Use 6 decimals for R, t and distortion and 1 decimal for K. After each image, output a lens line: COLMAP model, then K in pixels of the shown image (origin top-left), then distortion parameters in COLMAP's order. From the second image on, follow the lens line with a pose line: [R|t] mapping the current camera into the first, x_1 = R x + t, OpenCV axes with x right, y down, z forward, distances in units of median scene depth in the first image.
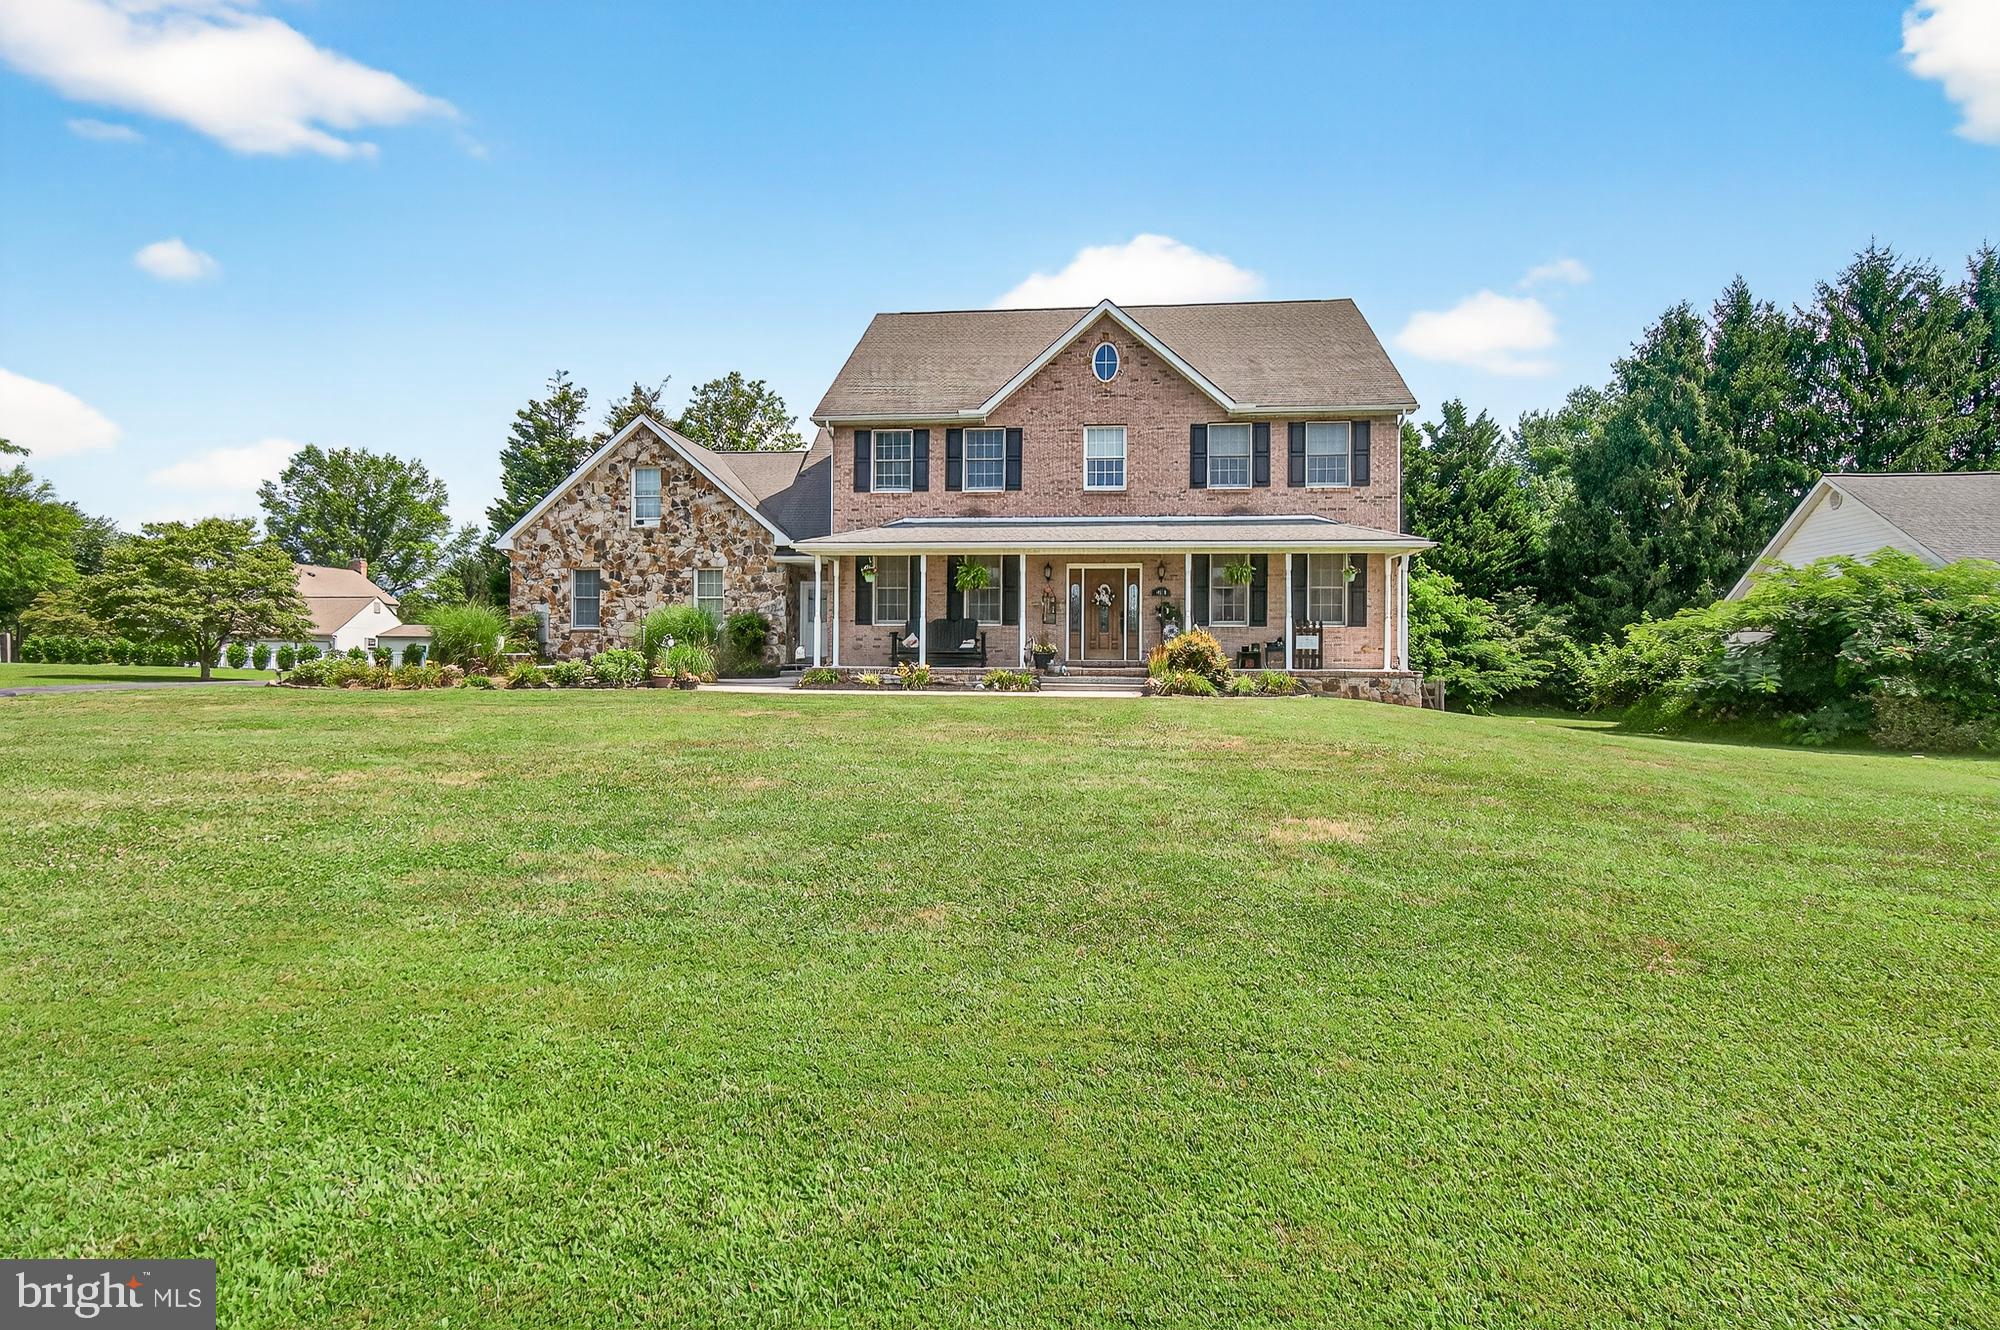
lens RADIAL K [[1088.6, 0, 1000.0], [0, 1088.6, 665.0], [0, 0, 1]] dist [0.001988, -0.000859]
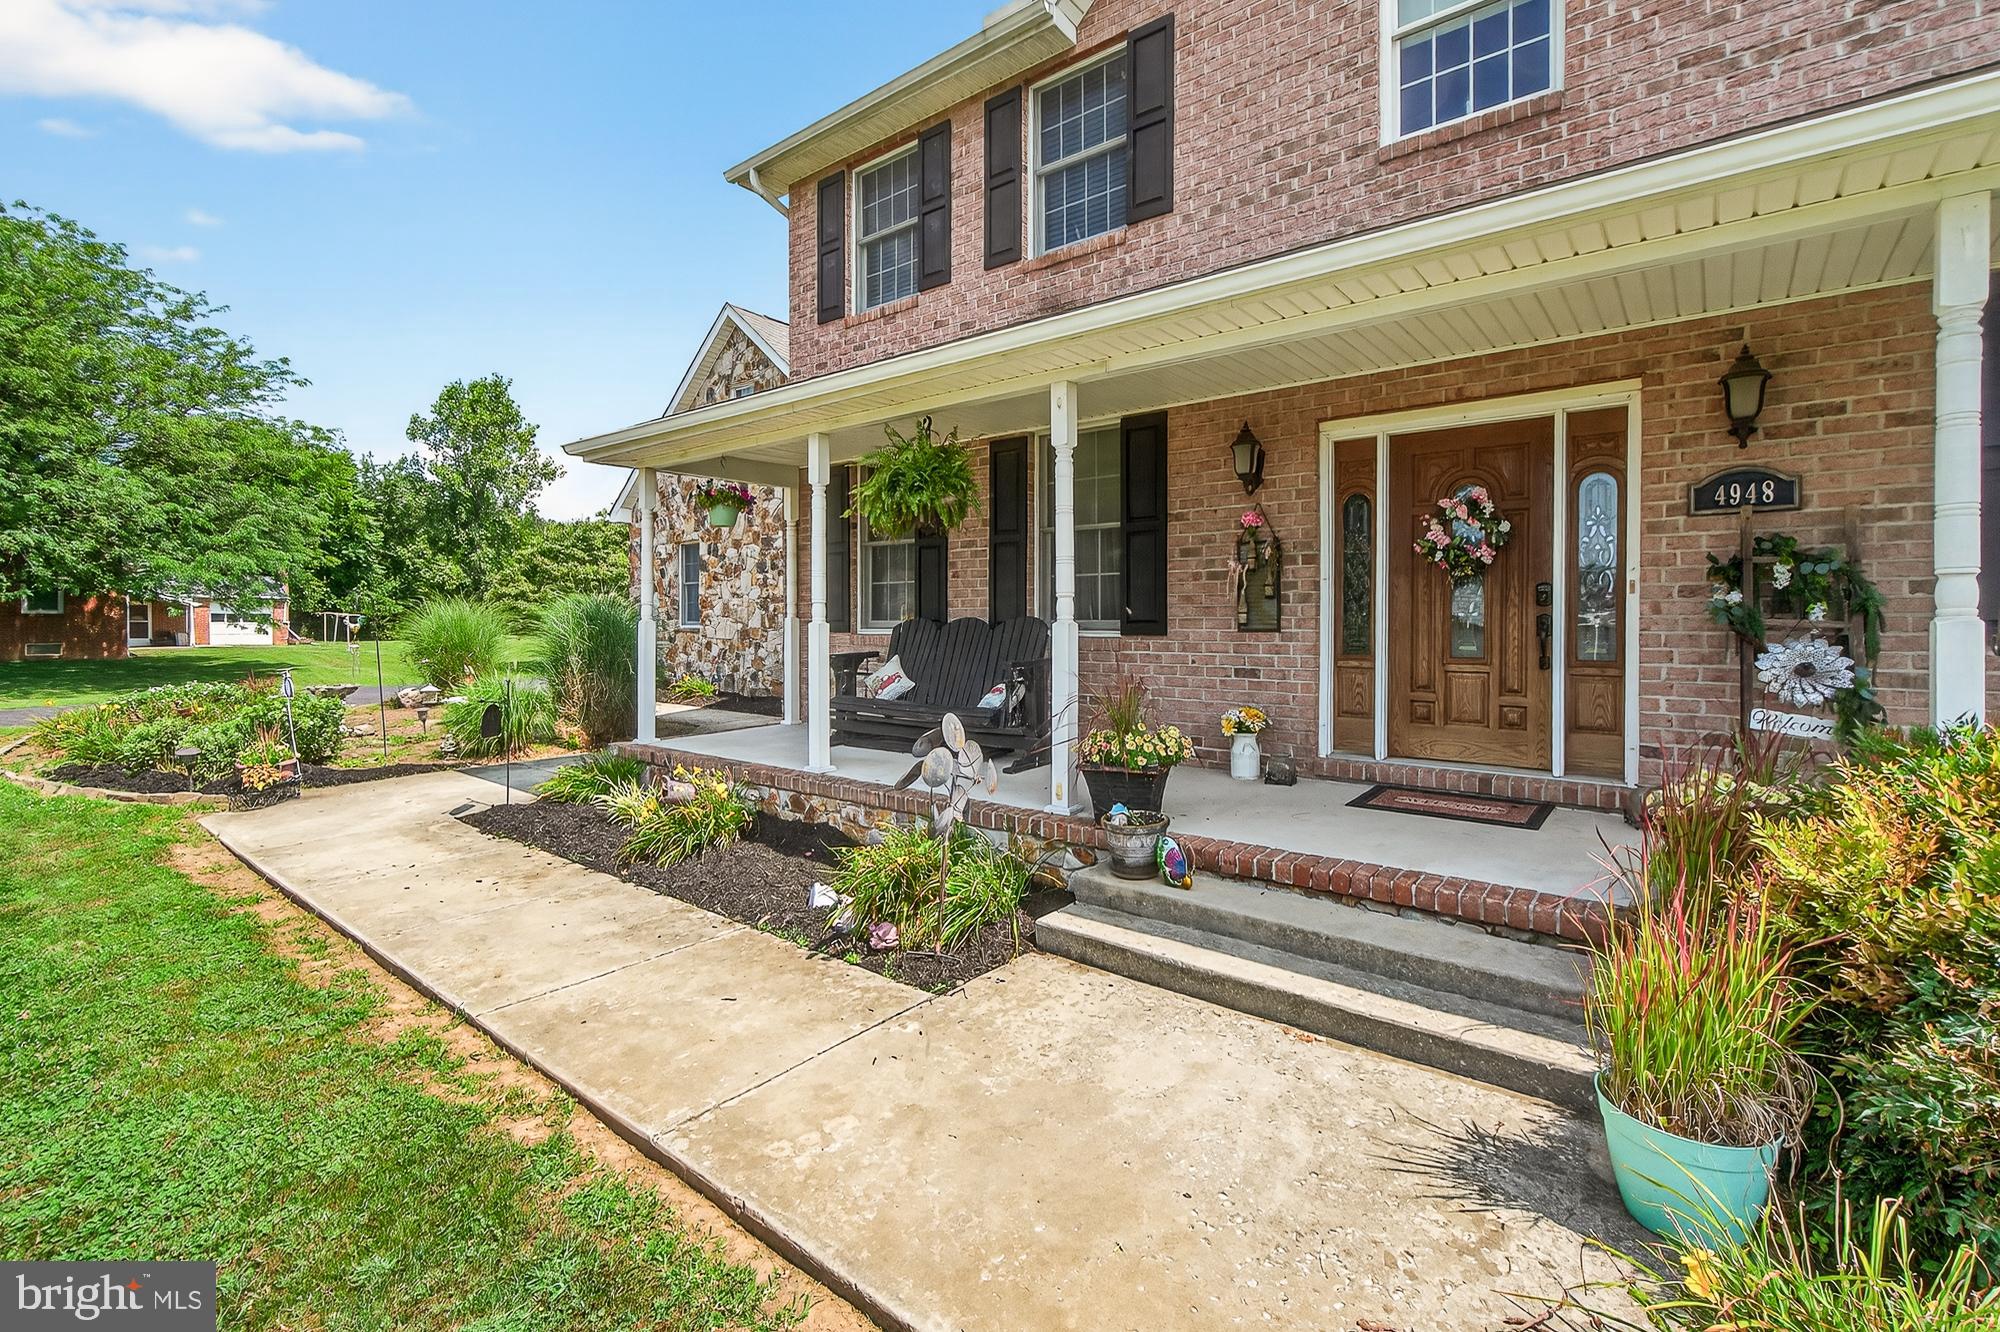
lens RADIAL K [[881.5, 0, 992.2], [0, 881.5, 633.8], [0, 0, 1]] dist [-0.000276, 0.000160]
pose [[0.842099, -0.000778, -0.539323, 0.099530], [0.007095, 0.999928, 0.009635, -0.035099], [0.539277, -0.011940, 0.842044, 0.657199]]
